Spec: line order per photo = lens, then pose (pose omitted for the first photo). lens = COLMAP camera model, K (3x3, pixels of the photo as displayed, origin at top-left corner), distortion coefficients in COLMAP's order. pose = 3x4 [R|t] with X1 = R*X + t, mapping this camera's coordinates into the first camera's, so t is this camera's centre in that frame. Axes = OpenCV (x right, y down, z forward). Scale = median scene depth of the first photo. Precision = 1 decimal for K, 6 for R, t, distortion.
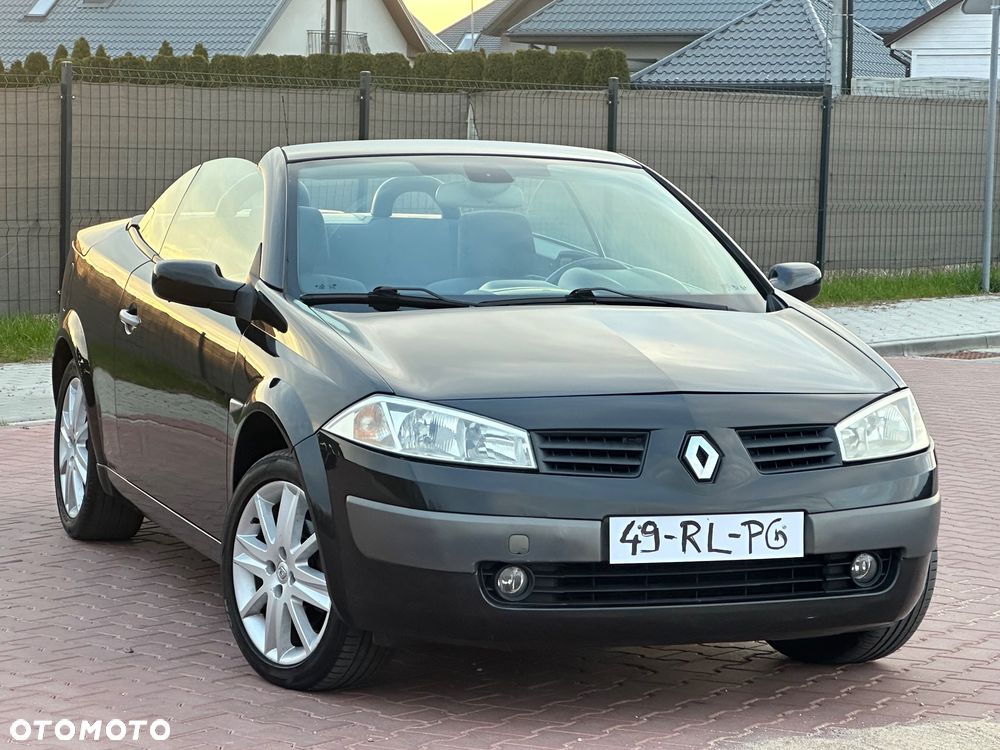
lens RADIAL K [[2737.1, 0, 532.8], [0, 2737.1, 352.4], [0, 0, 1]] dist [0.120919, 0.000000]
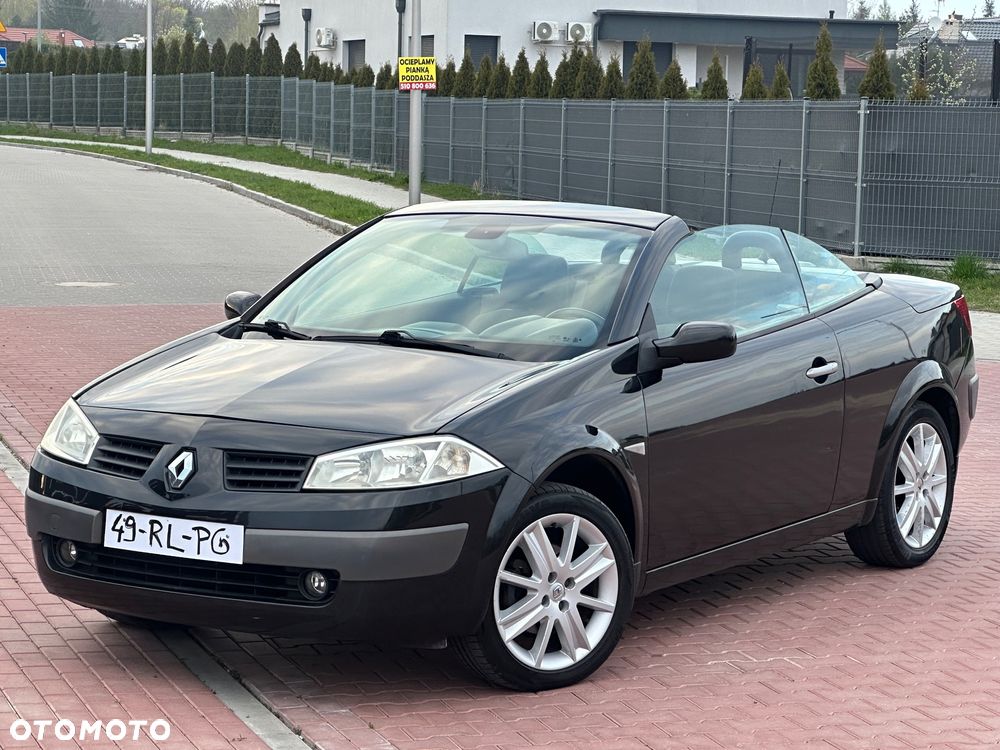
lens RADIAL K [[2737.1, 0, 518.6], [0, 2737.1, 389.9], [0, 0, 1]] dist [0.120919, 0.000000]
pose [[0.605527, 0.070011, -0.792739, 1.069552], [-0.069829, 0.996955, 0.034708, -0.046808], [0.792755, 0.034340, 0.608572, 0.380365]]
